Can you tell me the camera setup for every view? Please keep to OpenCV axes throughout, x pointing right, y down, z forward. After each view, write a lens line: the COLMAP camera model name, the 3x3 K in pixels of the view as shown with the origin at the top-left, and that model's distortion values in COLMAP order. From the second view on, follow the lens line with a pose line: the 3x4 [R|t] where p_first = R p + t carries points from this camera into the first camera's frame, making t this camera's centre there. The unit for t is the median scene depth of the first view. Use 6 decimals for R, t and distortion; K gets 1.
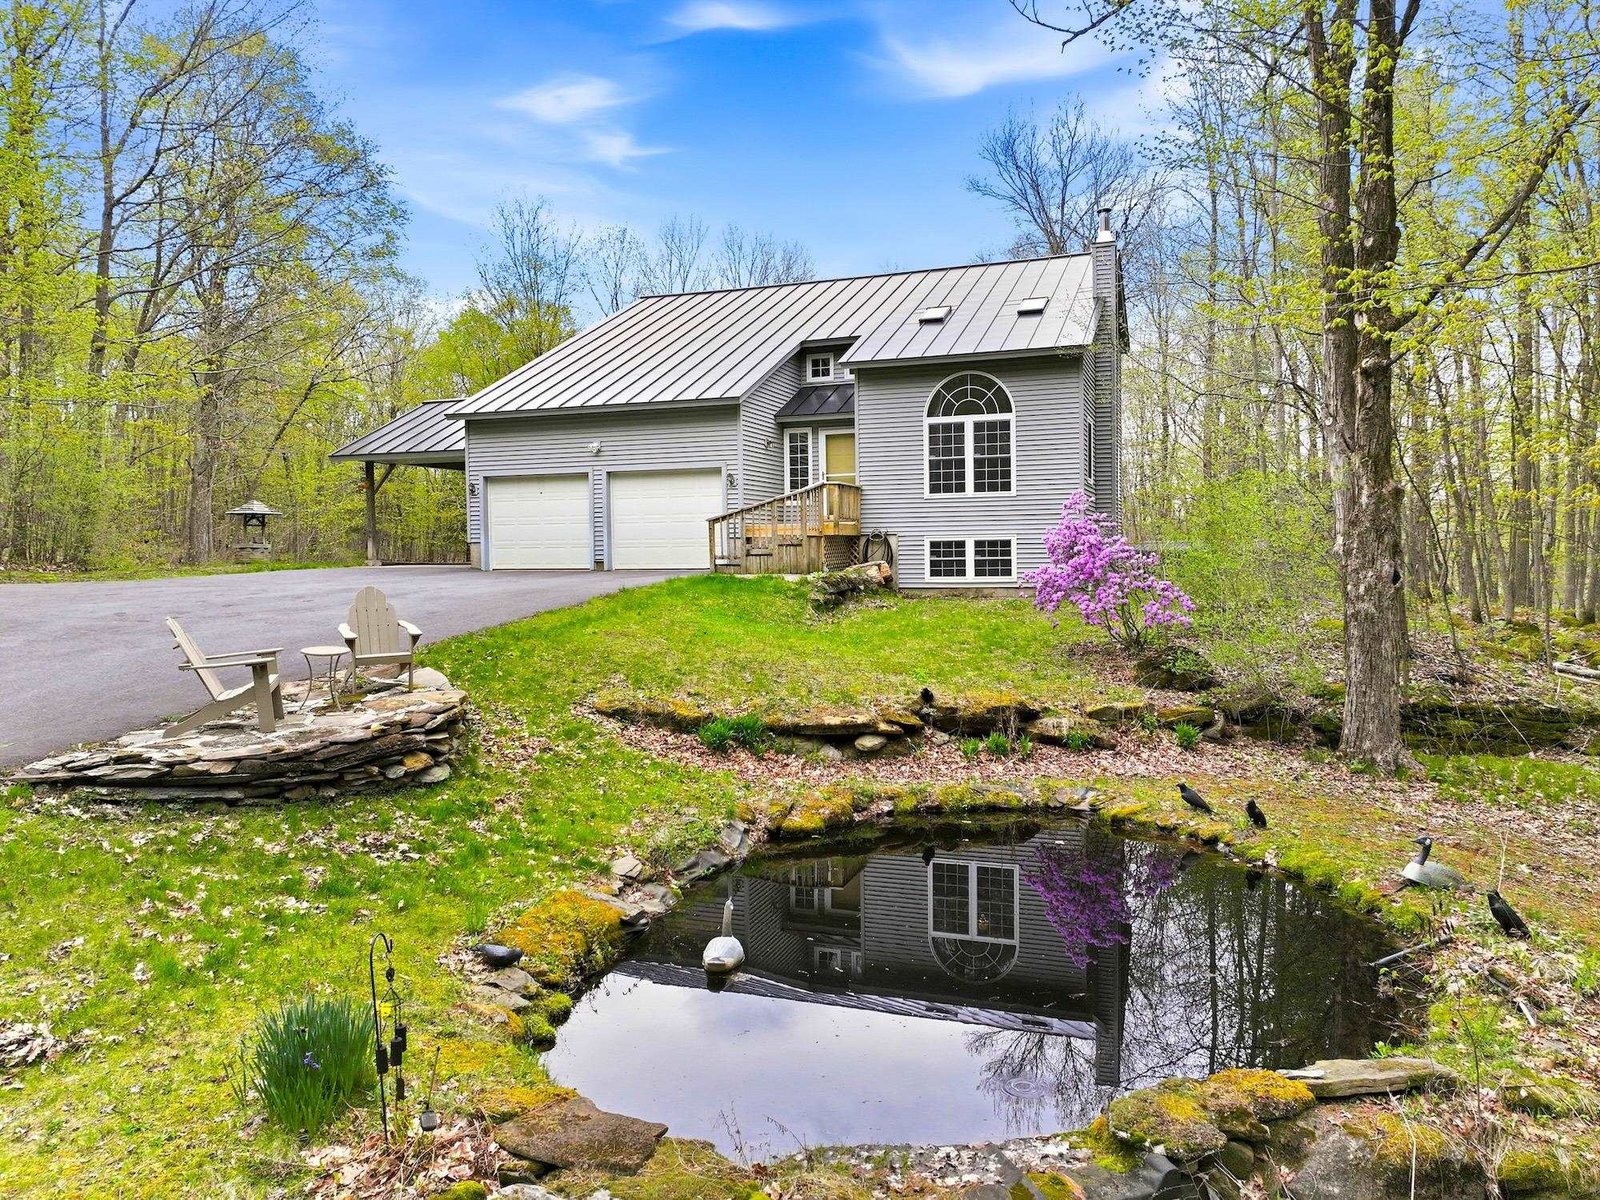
lens RADIAL K [[1111.3, 0, 797.5], [0, 1111.3, 598.6], [0, 0, 1]] dist [0.004920, 0.002176]
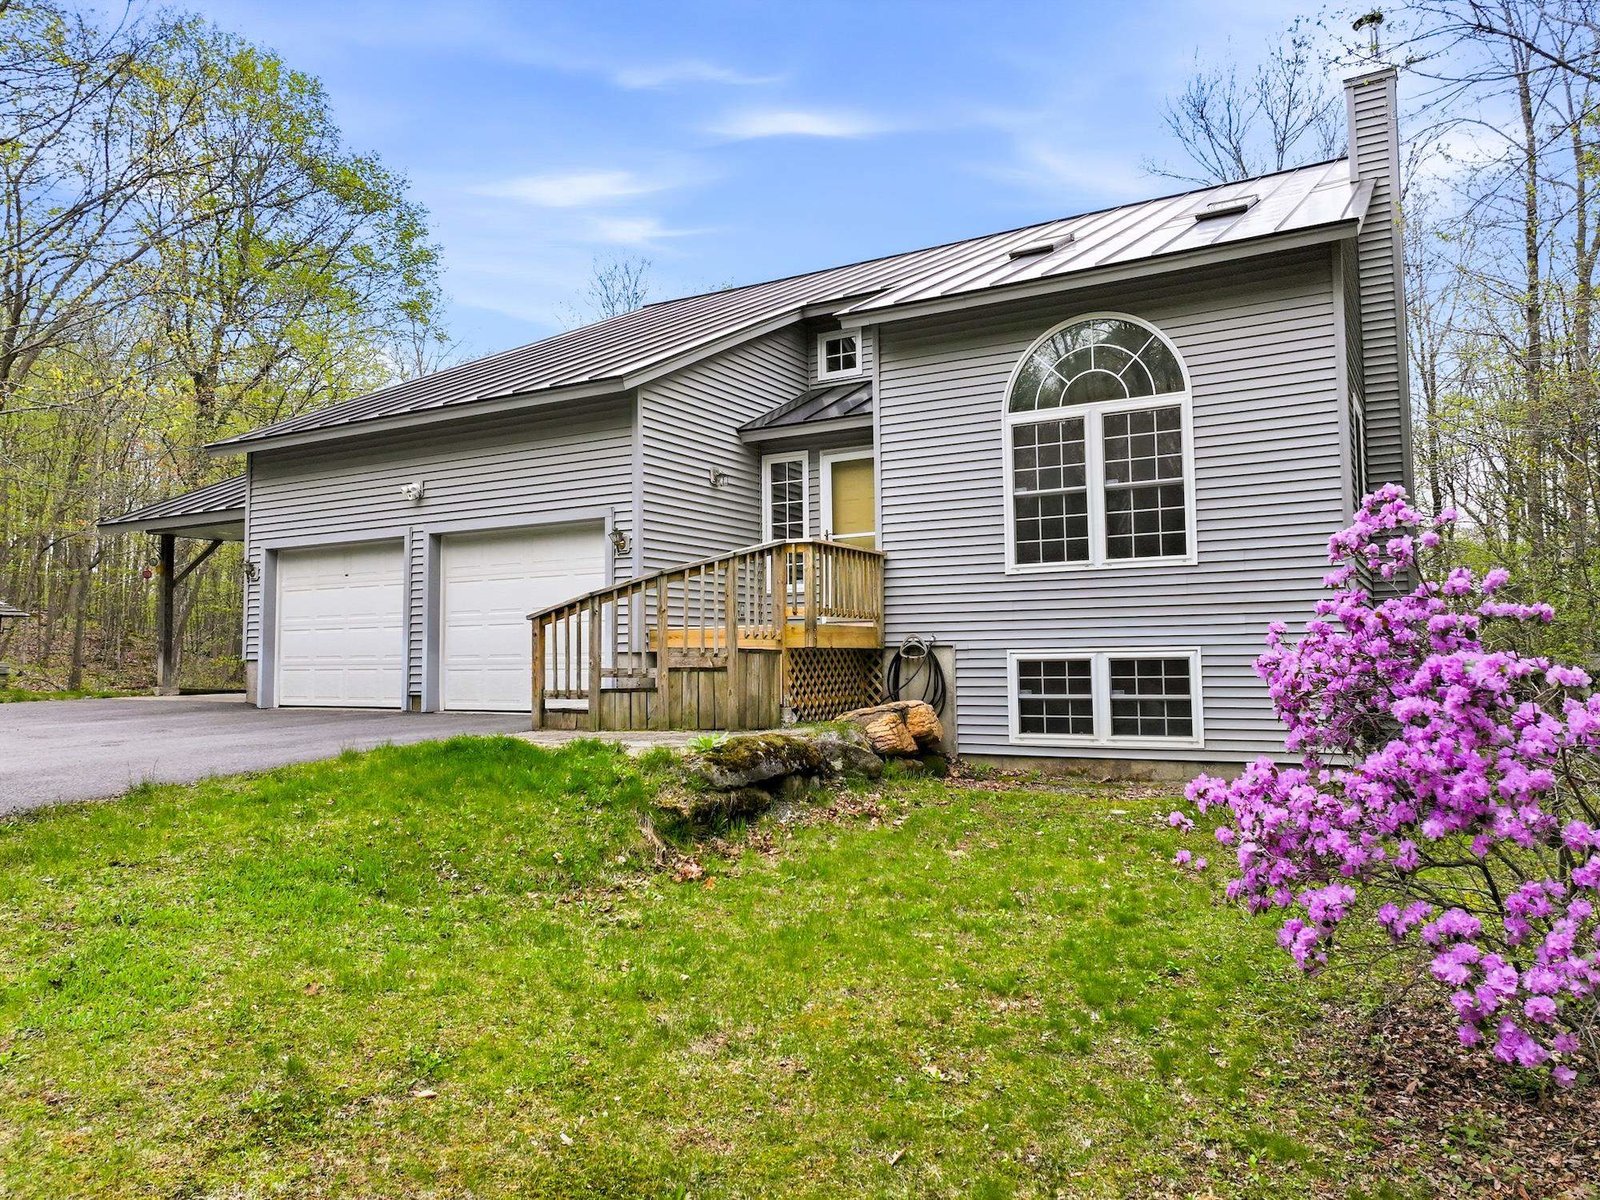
lens RADIAL K [[1111.3, 0, 803.5], [0, 1111.3, 598.1], [0, 0, 1]] dist [0.004920, 0.002176]
pose [[0.984511, -0.007605, -0.175157, 0.112746], [-0.009924, 0.995040, -0.098981, -0.029649], [0.175041, 0.099187, 0.979552, 0.502782]]
